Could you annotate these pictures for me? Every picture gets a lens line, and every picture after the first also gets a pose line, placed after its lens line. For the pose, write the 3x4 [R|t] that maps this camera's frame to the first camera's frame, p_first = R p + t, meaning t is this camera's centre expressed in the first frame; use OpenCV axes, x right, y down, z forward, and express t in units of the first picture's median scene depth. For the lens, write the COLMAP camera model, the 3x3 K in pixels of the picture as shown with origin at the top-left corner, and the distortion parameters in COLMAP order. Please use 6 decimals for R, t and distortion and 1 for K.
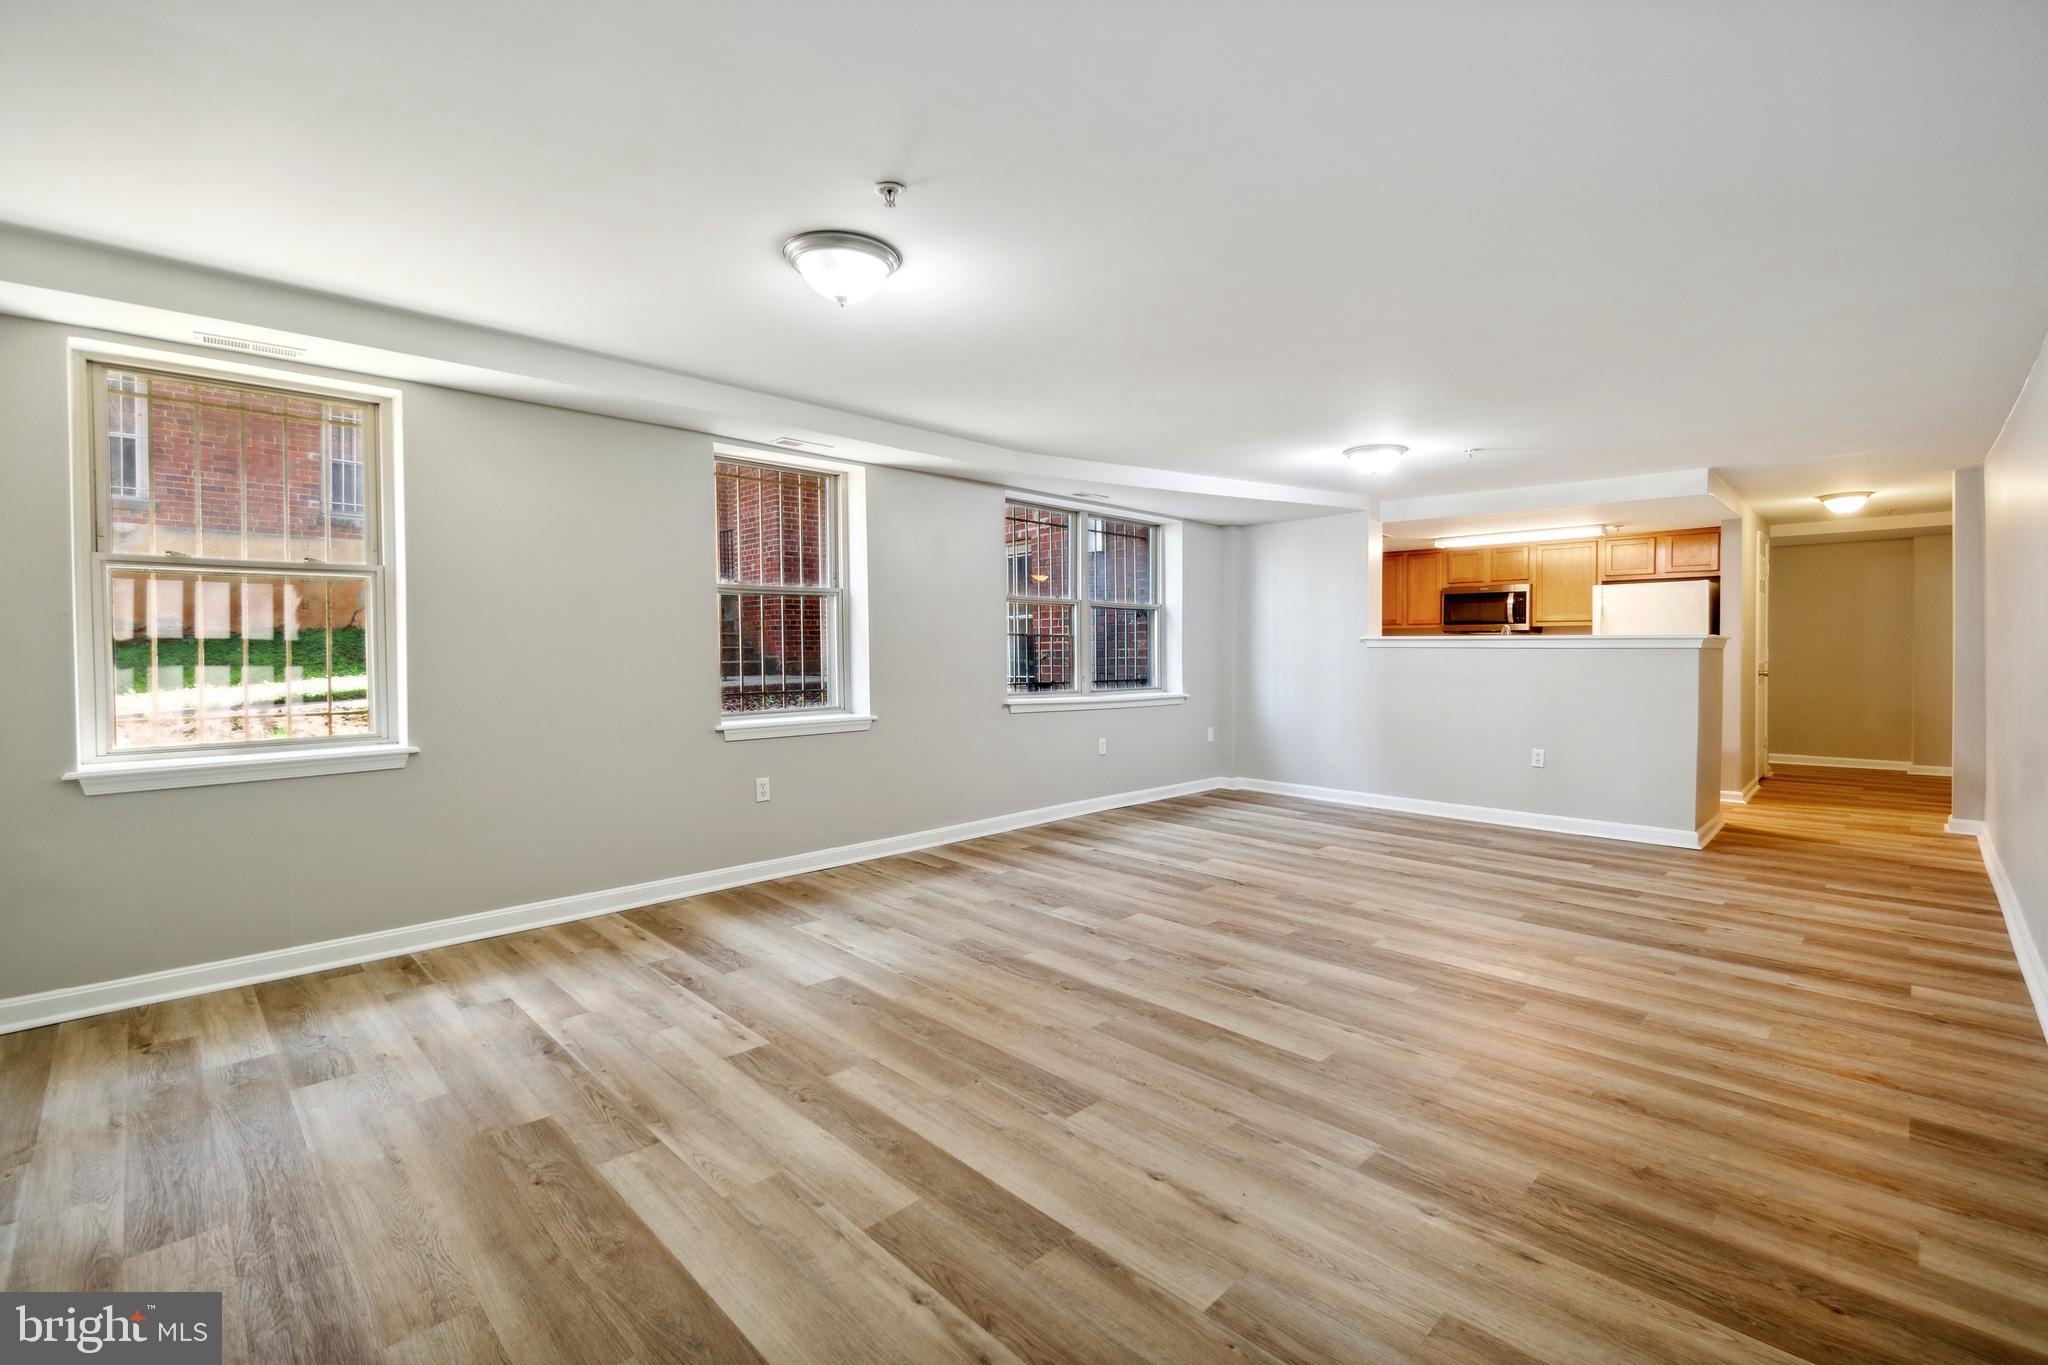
lens RADIAL K [[892.7, 0, 1024.0], [0, 892.7, 668.4], [0, 0, 1]] dist [-0.002142, -0.000114]
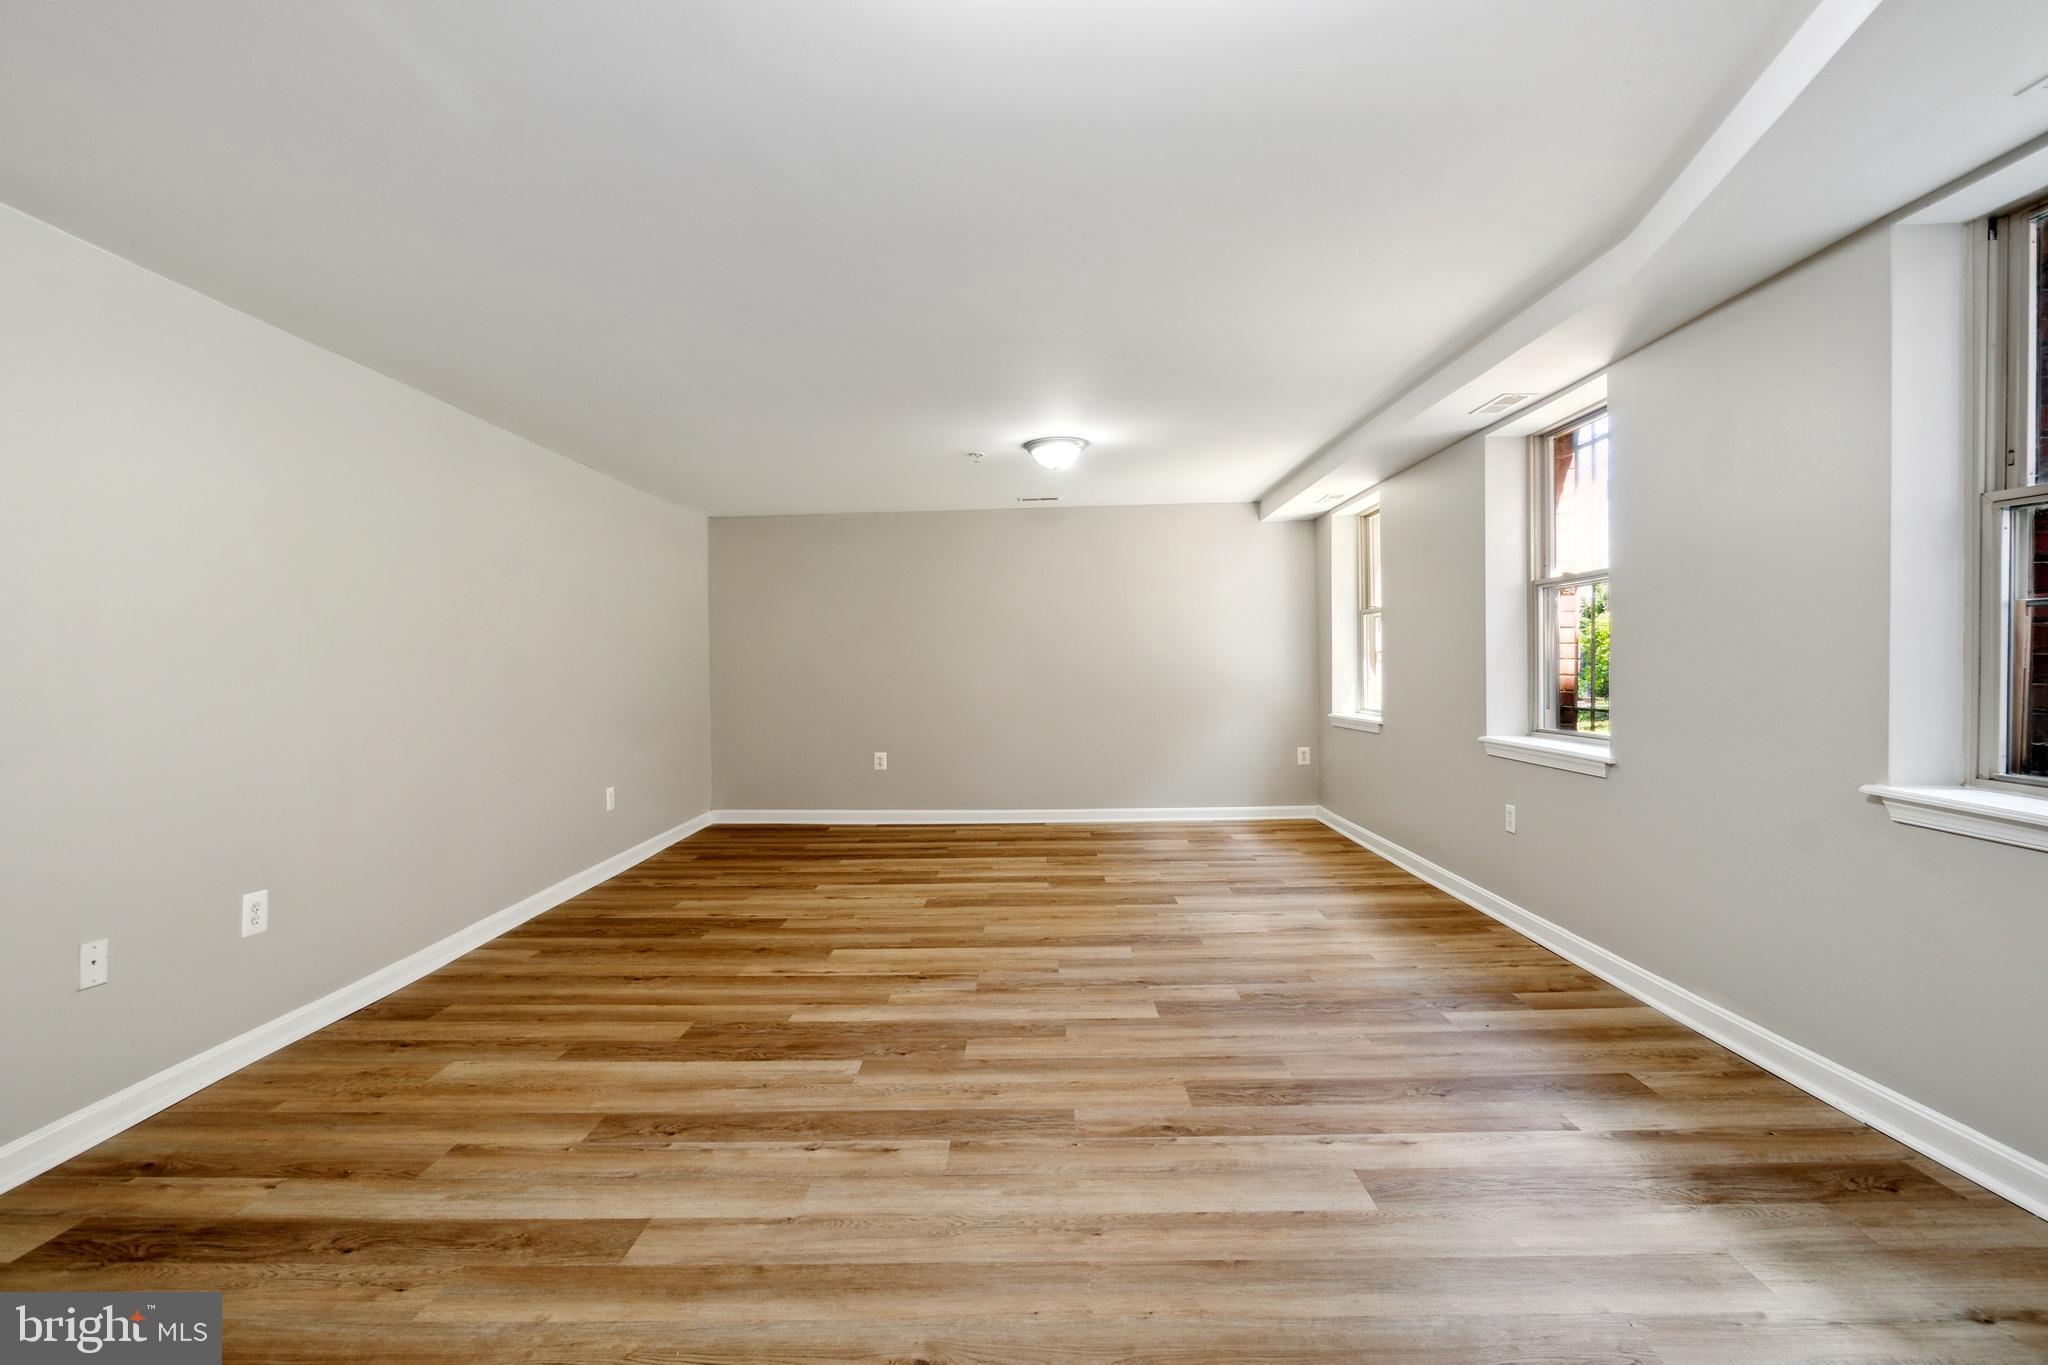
lens RADIAL K [[911.0, 0, 1024.0], [0, 911.0, 682.5], [0, 0, 1]] dist [-0.004754, -0.000564]
pose [[-0.714562, 0.025065, -0.699123, 0.853233], [-0.002746, 0.999250, 0.038632, -0.035517], [0.699566, 0.029525, -0.713957, 1.702447]]
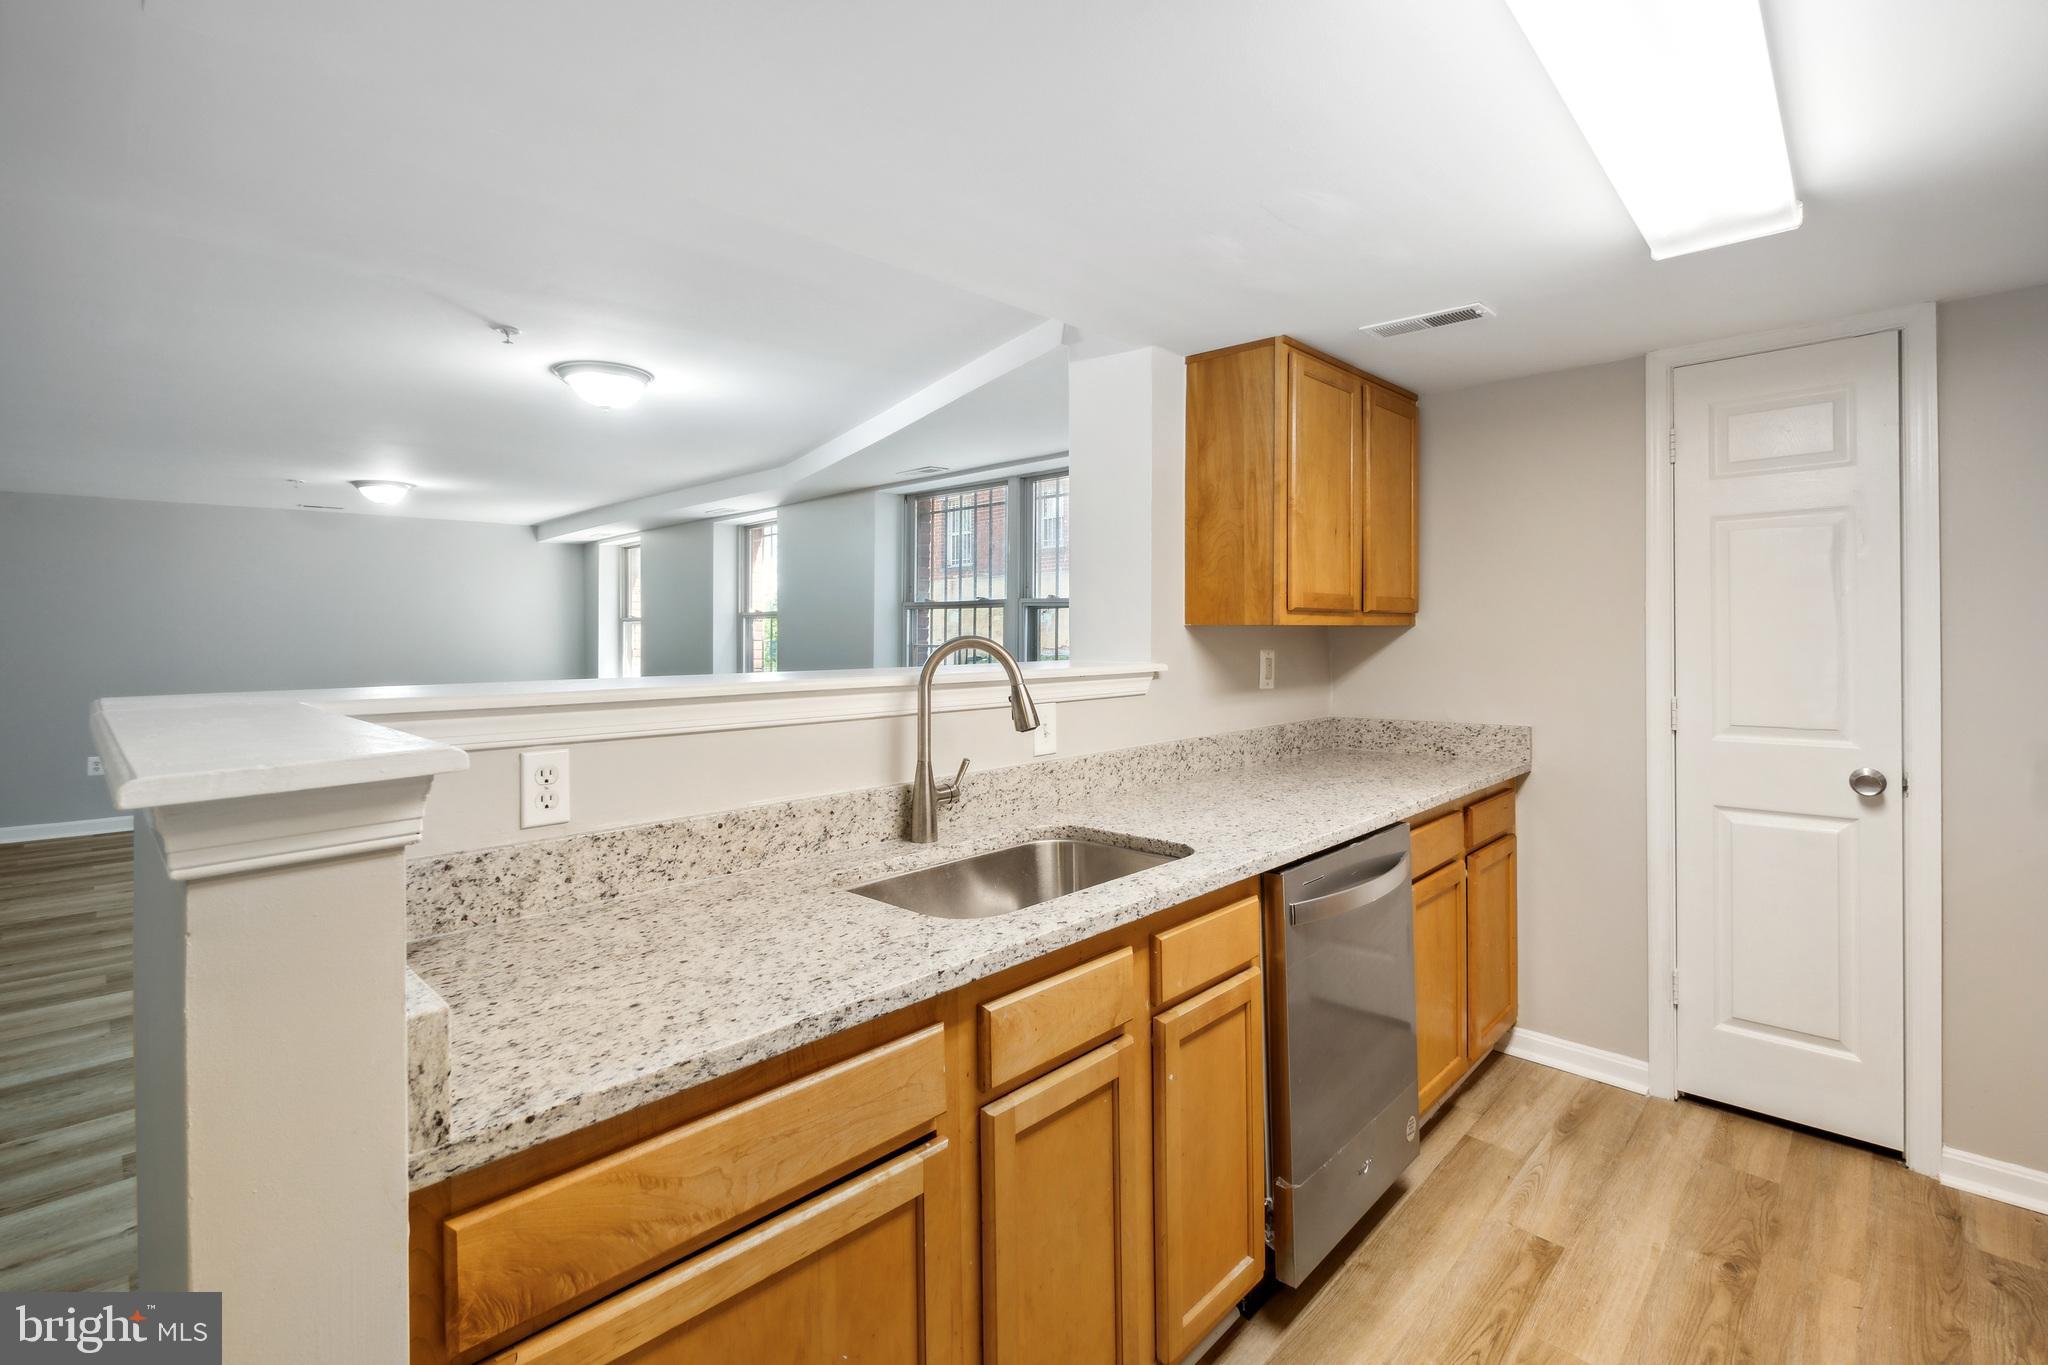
lens RADIAL K [[913.8, 0, 1024.6], [0, 913.8, 641.3], [0, 0, 1]] dist [-0.003094, 0.000060]
pose [[0.017400, 0.009377, -0.999805, 1.554632], [-0.020349, 0.999752, 0.009022, -0.091980], [0.999642, 0.020188, 0.017587, 1.904683]]
